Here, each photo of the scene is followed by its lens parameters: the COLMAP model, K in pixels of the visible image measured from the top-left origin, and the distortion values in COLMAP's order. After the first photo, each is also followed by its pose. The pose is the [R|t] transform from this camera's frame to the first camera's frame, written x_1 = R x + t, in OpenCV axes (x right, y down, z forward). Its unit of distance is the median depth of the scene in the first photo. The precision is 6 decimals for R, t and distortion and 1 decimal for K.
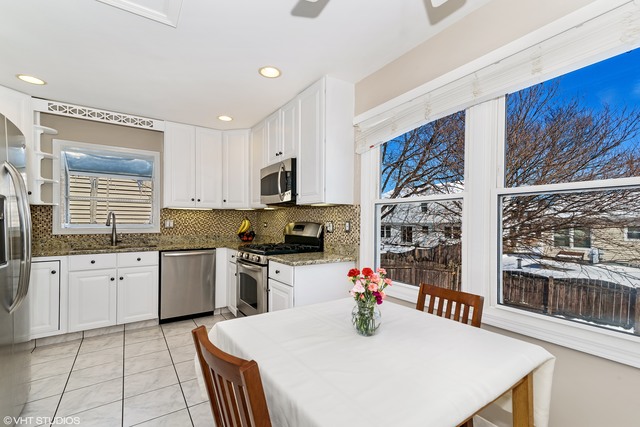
lens RADIAL K [[285.5, 0, 320.8], [0, 285.5, 218.8], [0, 0, 1]] dist [0.004243, 0.000062]
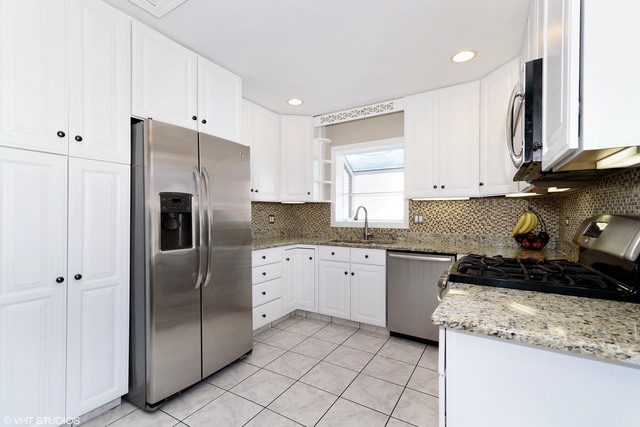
lens RADIAL K [[285.5, 0, 319.4], [0, 285.5, 214.9], [0, 0, 1]] dist [0.004243, 0.000062]
pose [[0.407126, -0.007927, -0.913338, 0.135652], [0.006091, 0.999964, -0.005963, 0.011913], [0.913352, -0.003136, 0.407160, 0.467260]]
